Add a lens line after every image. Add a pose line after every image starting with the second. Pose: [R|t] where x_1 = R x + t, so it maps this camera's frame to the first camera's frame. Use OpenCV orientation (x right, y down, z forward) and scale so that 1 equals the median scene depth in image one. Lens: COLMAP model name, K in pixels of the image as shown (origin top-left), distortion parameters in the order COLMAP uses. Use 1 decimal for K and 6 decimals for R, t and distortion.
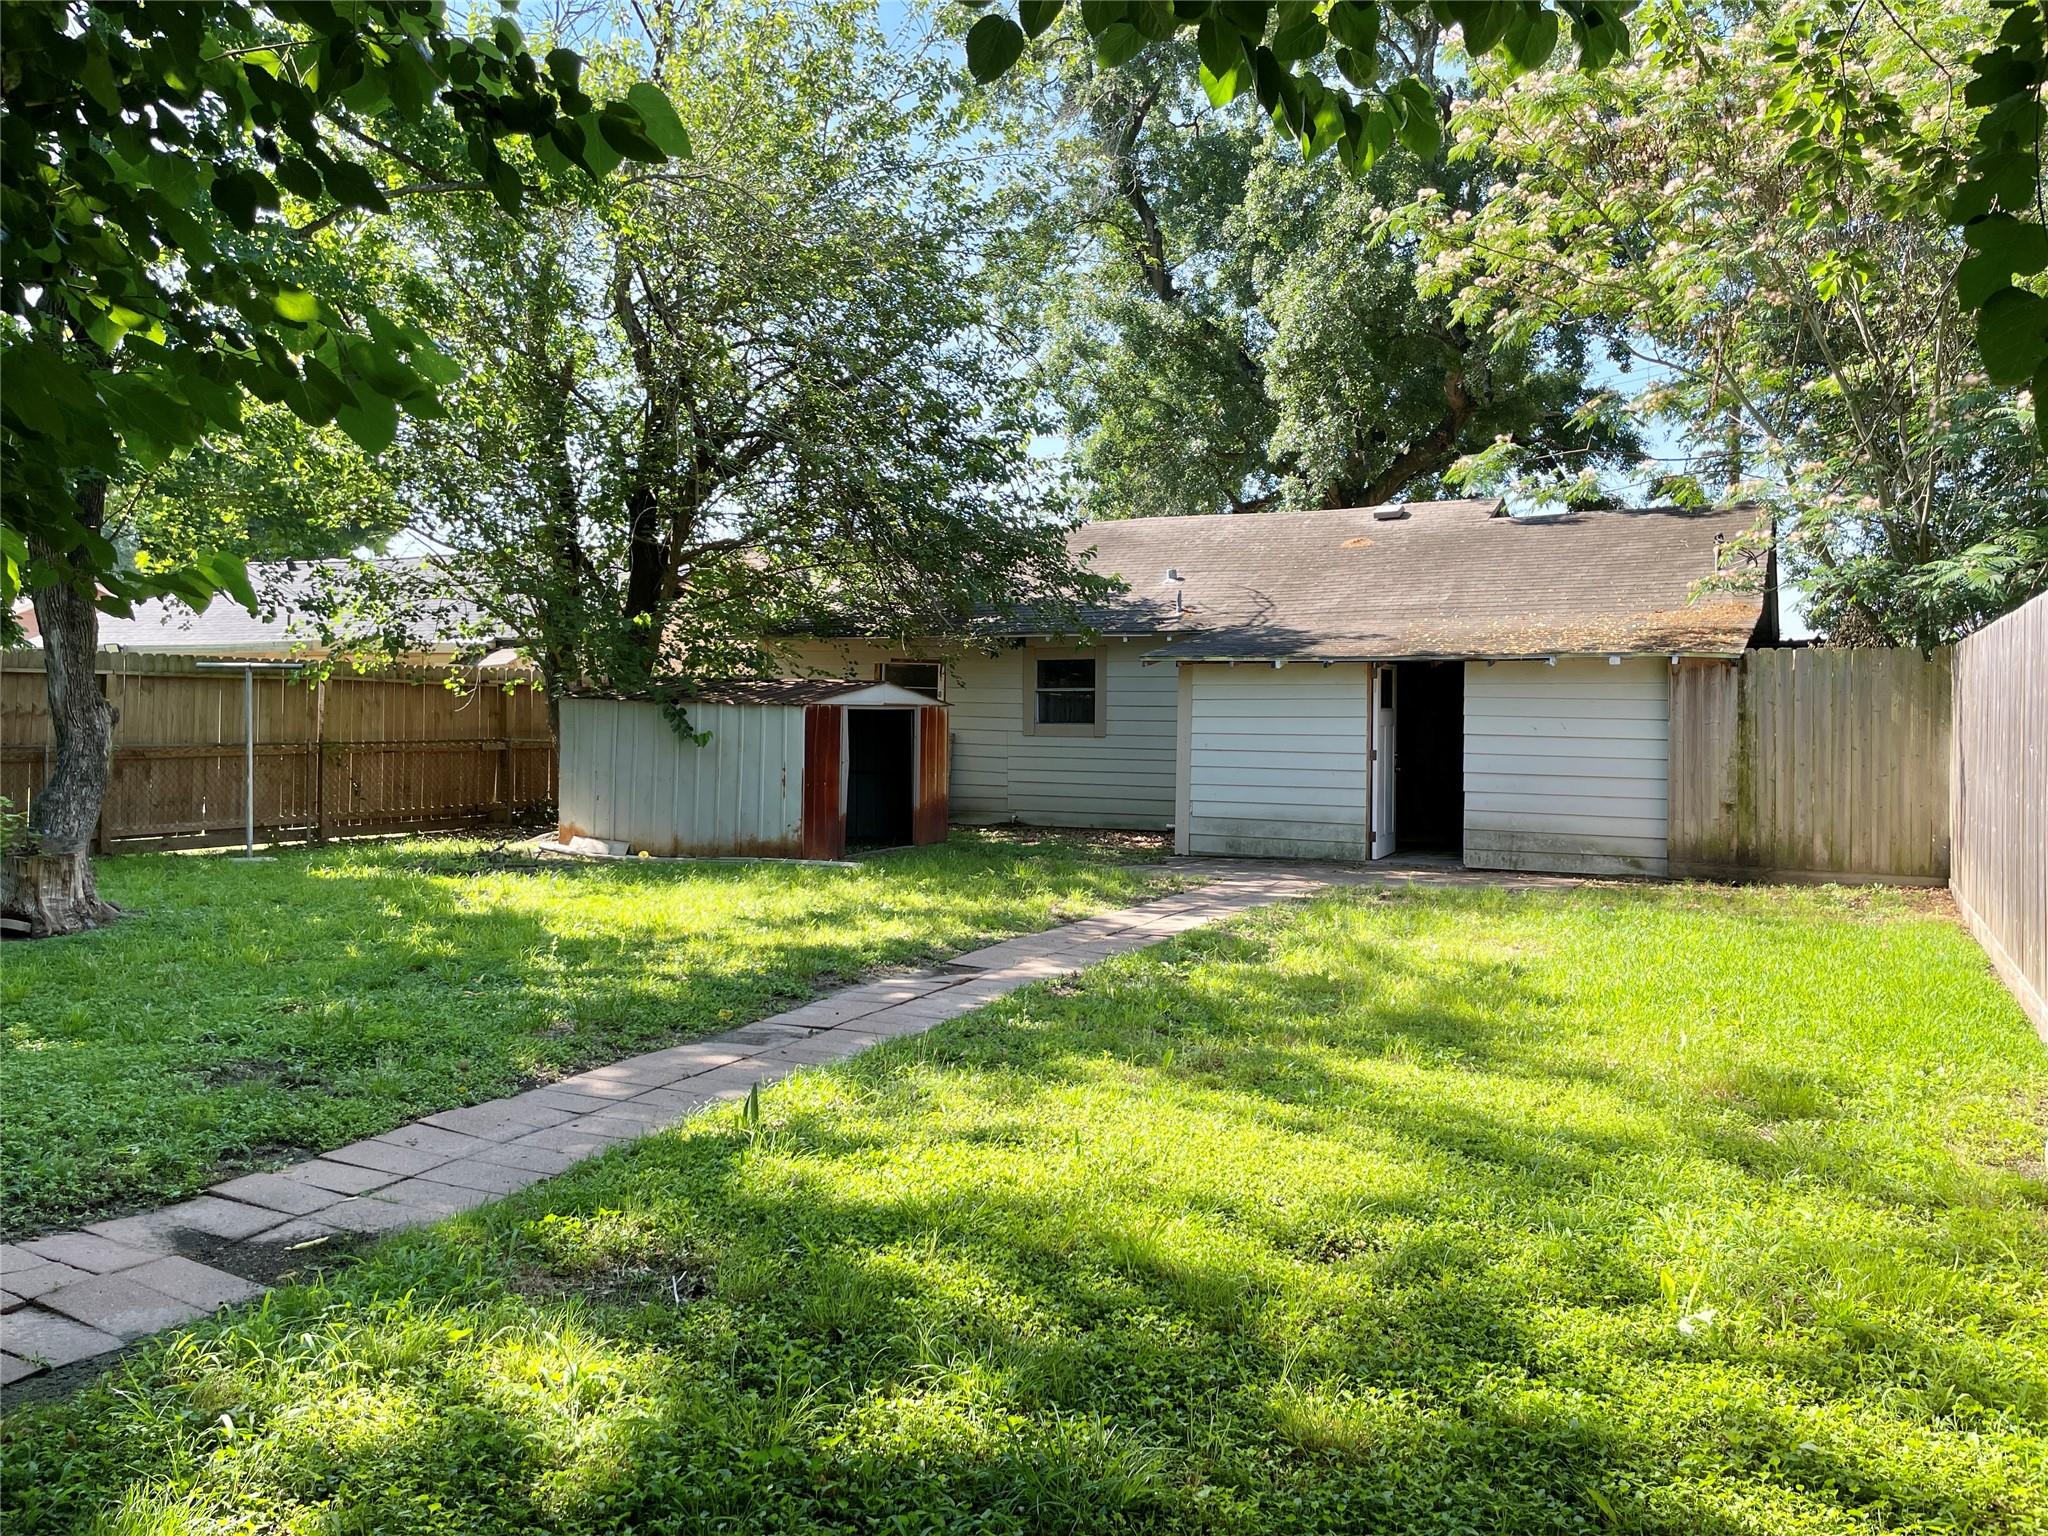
lens RADIAL K [[1566.3, 0, 1024.5], [0, 1566.3, 765.6], [0, 0, 1]] dist [0.014779, 0.000160]
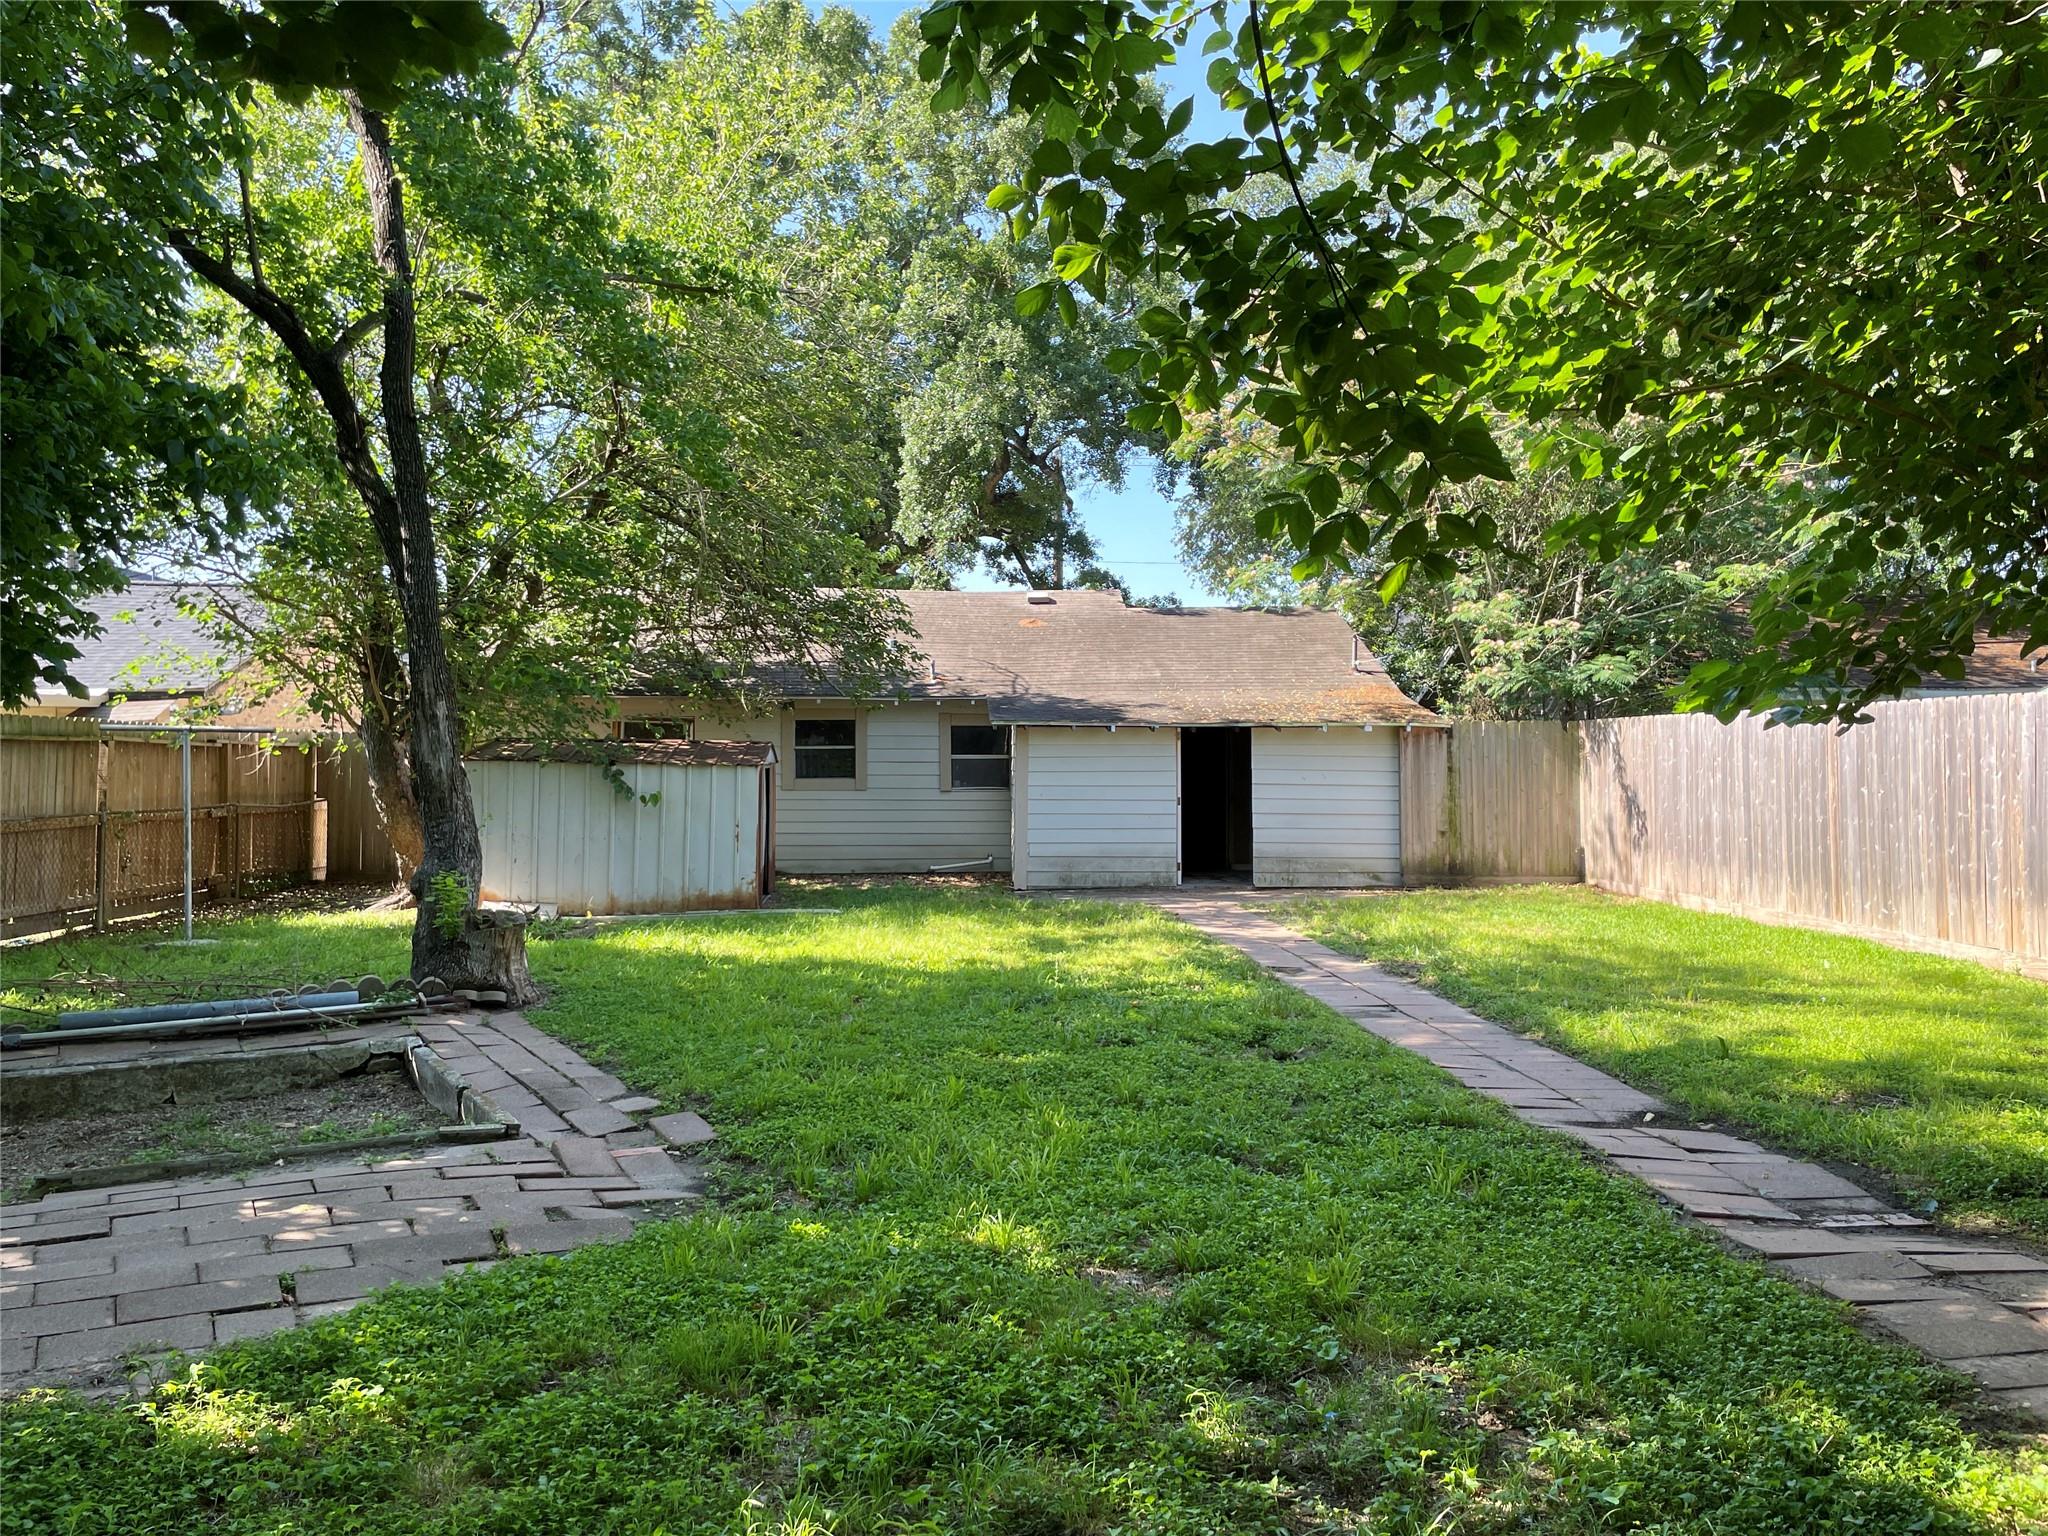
lens RADIAL K [[1566.3, 0, 1021.0], [0, 1566.3, 764.8], [0, 0, 1]] dist [0.014779, 0.000160]
pose [[0.870287, -0.008827, 0.492466, -0.513658], [0.023241, 0.999462, -0.023157, -0.010173], [-0.491996, 0.031599, 0.870024, -0.030699]]
